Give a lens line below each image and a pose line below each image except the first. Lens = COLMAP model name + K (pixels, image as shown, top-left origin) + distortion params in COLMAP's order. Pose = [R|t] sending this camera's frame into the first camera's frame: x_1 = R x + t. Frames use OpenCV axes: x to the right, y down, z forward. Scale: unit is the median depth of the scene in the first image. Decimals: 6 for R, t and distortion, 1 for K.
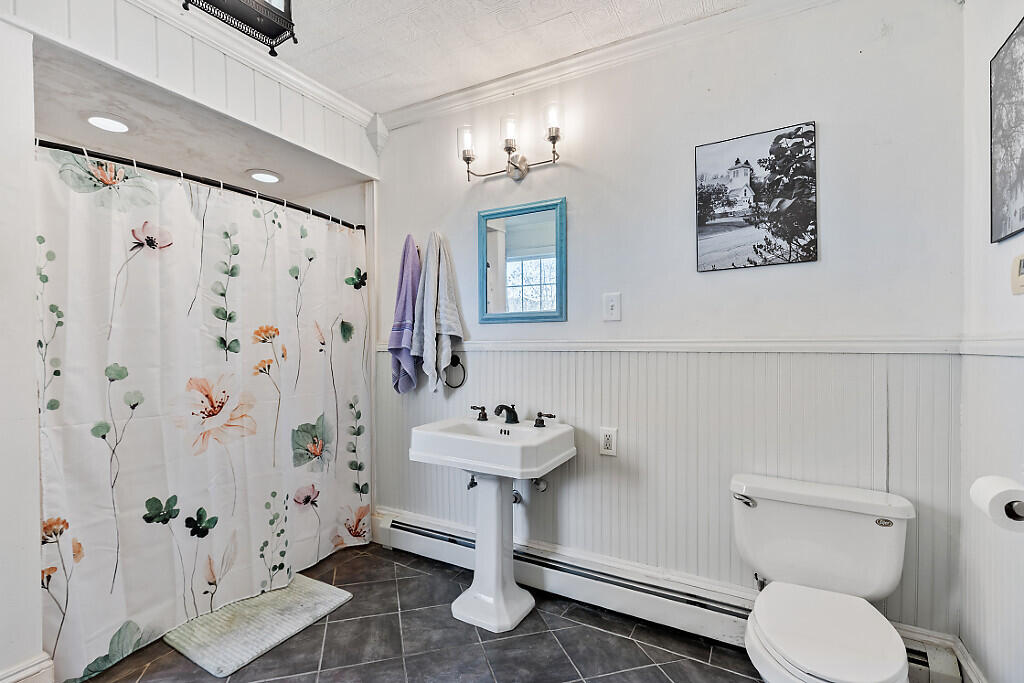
lens RADIAL K [[464.7, 0, 508.4], [0, 464.7, 347.1], [0, 0, 1]] dist [-0.001828, -0.000313]
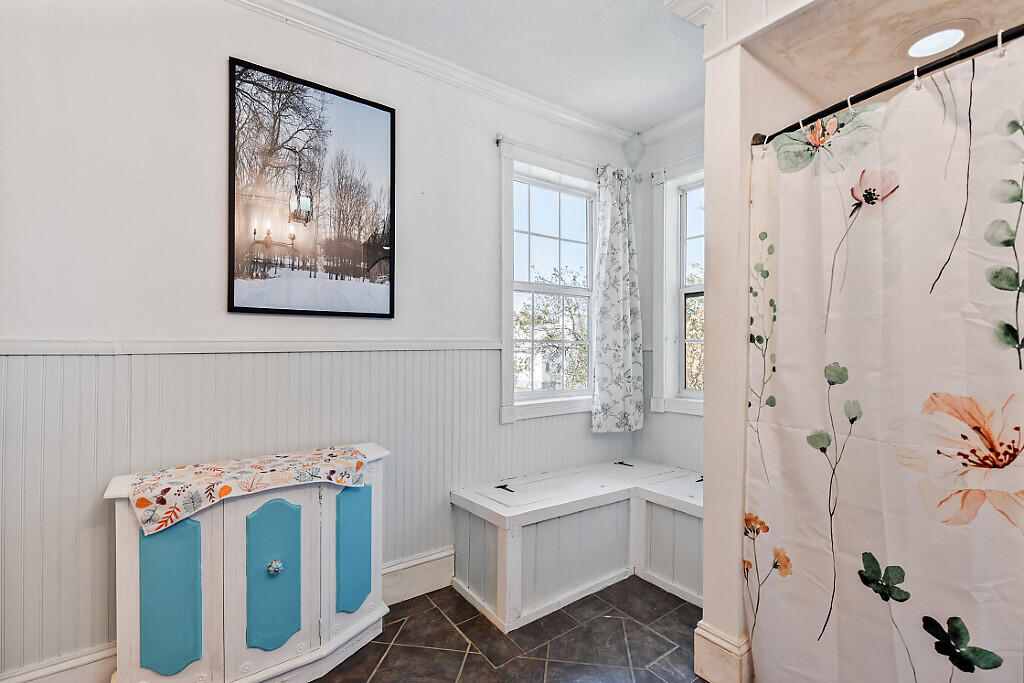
lens RADIAL K [[464.7, 0, 510.1], [0, 464.7, 342.1], [0, 0, 1]] dist [-0.001828, -0.000313]
pose [[-0.444834, -0.001029, -0.895613, 0.122071], [0.000138, 0.999999, -0.001218, 0.000258], [0.895613, -0.000665, -0.444833, 0.824693]]
